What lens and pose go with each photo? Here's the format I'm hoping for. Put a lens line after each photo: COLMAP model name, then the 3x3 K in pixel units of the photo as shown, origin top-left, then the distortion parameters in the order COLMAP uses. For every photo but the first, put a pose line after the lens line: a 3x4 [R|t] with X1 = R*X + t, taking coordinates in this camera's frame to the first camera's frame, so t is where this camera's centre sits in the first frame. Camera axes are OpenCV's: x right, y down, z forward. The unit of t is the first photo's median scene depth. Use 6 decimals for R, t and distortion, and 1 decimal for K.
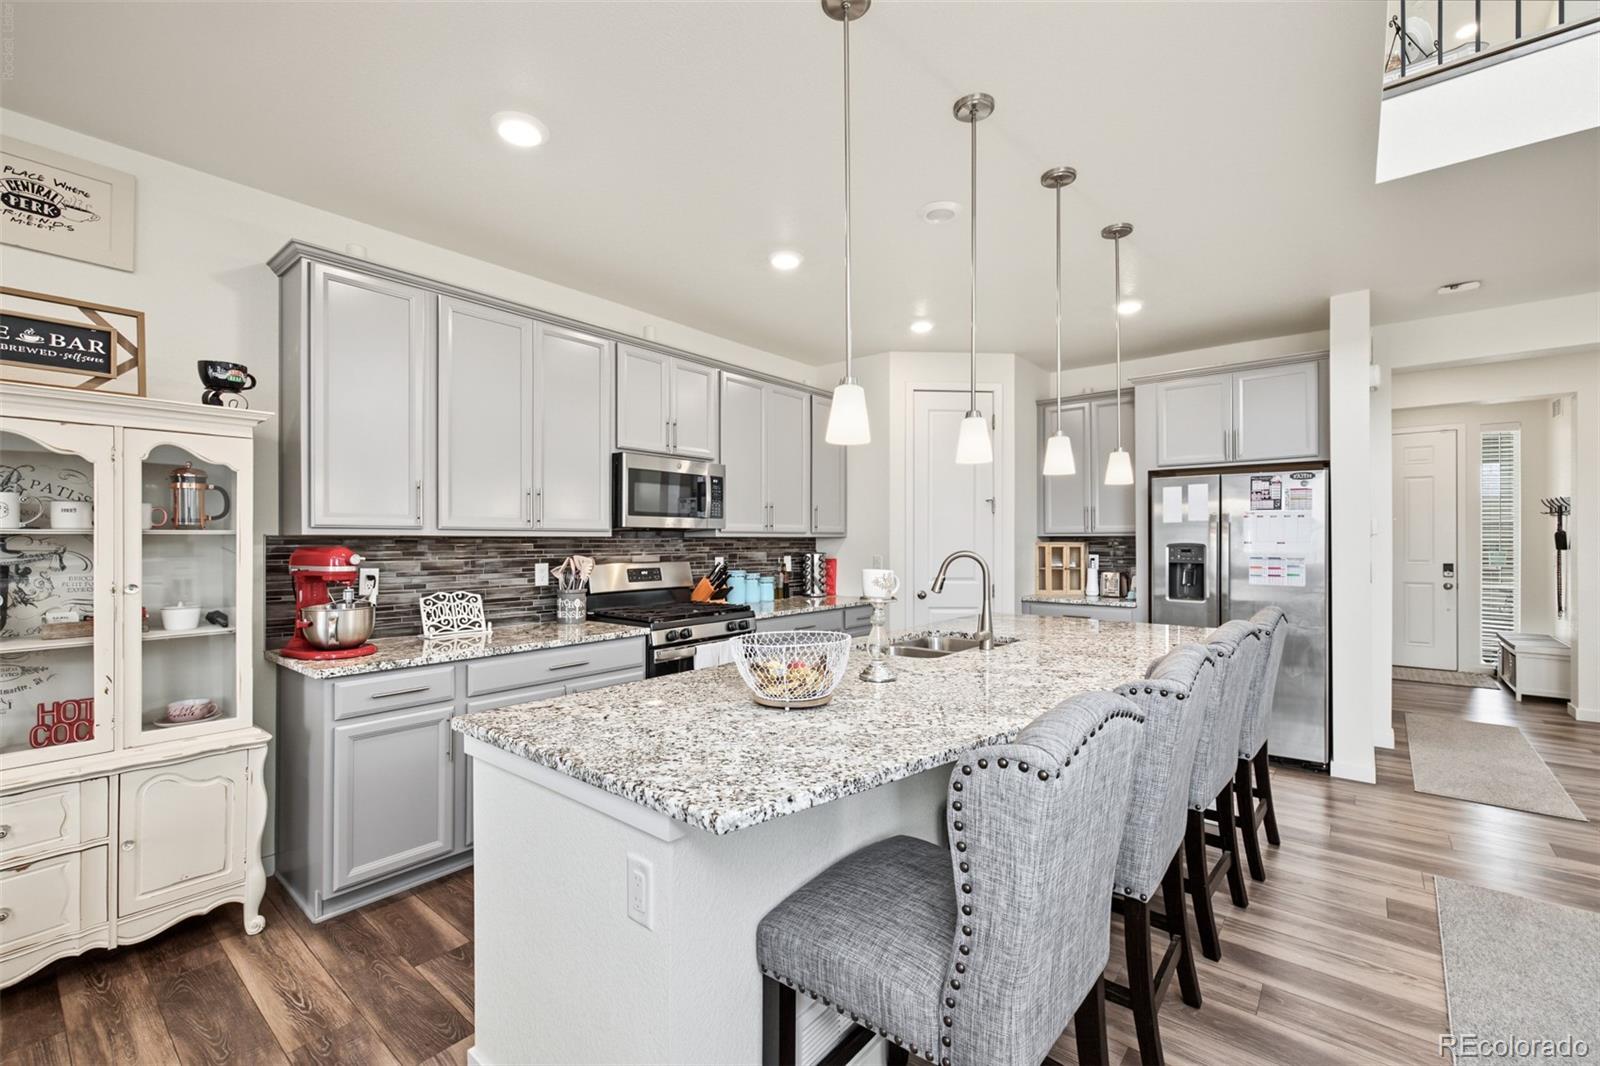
lens RADIAL K [[674.9, 0, 795.7], [0, 674.9, 538.2], [0, 0, 1]] dist [0.008480, -0.001591]
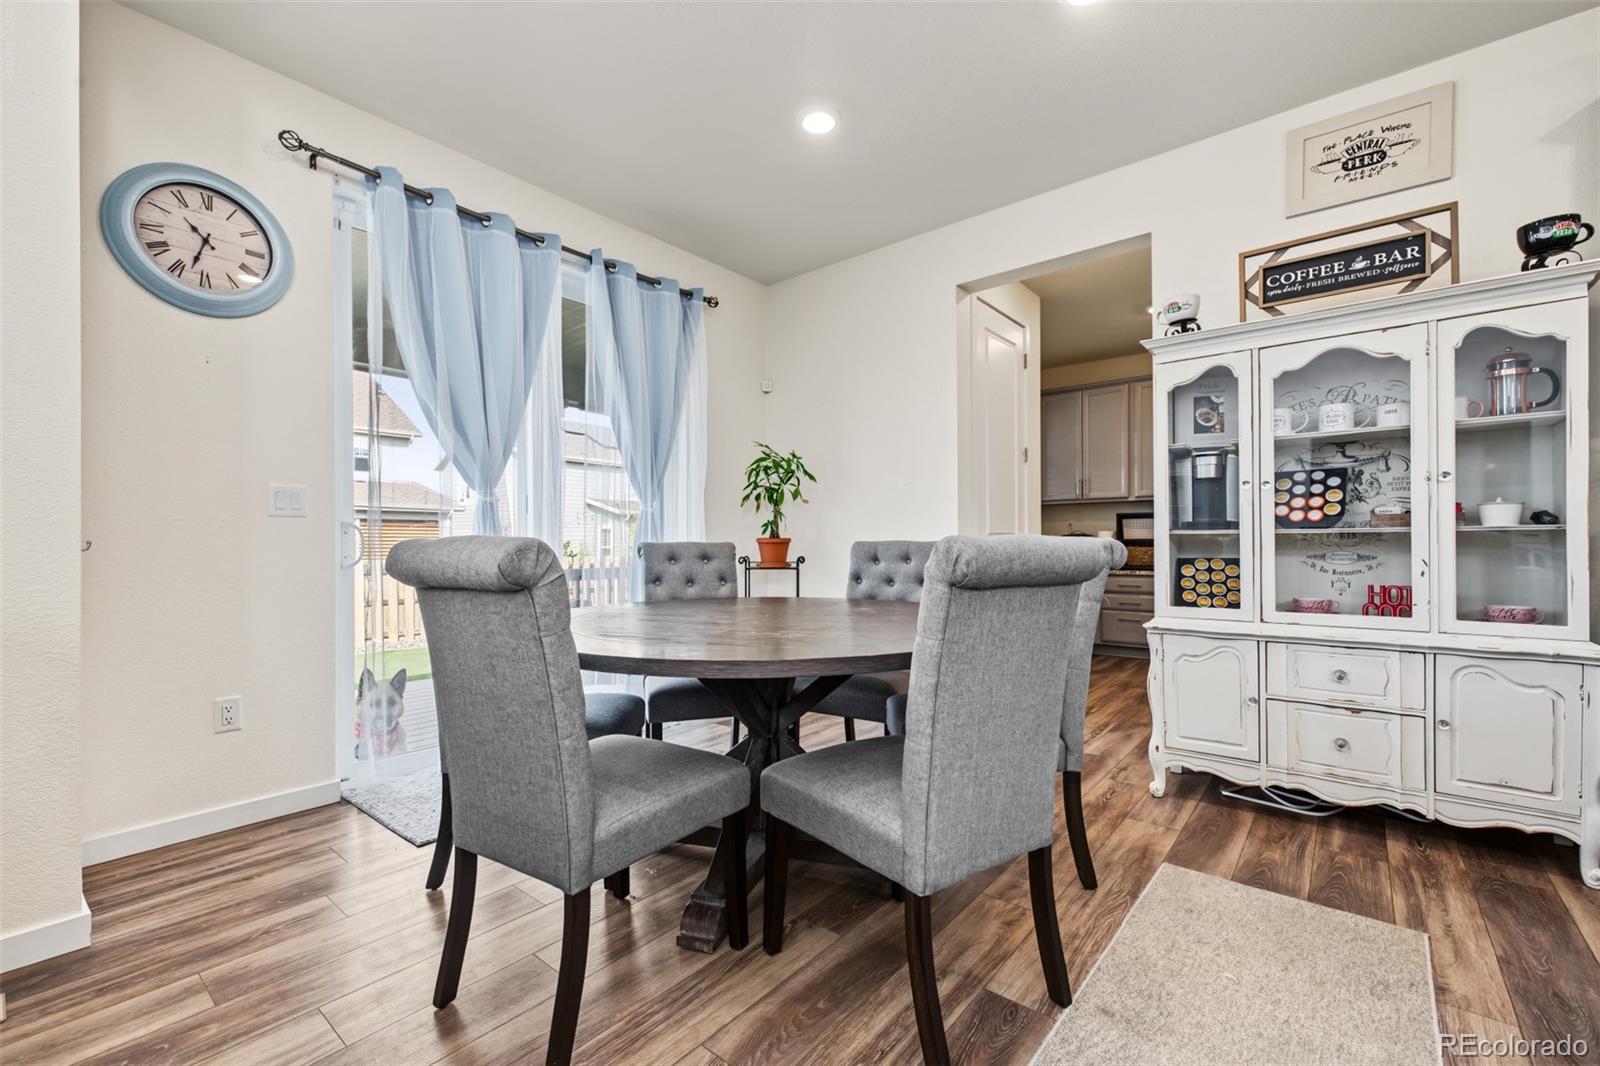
lens RADIAL K [[674.9, 0, 800.9], [0, 674.9, 545.9], [0, 0, 1]] dist [0.008480, -0.001591]
pose [[0.008952, 0.002032, -0.999958, 0.027142], [0.008384, 0.999963, 0.002107, 0.137262], [0.999925, -0.008403, 0.008935, 0.019117]]
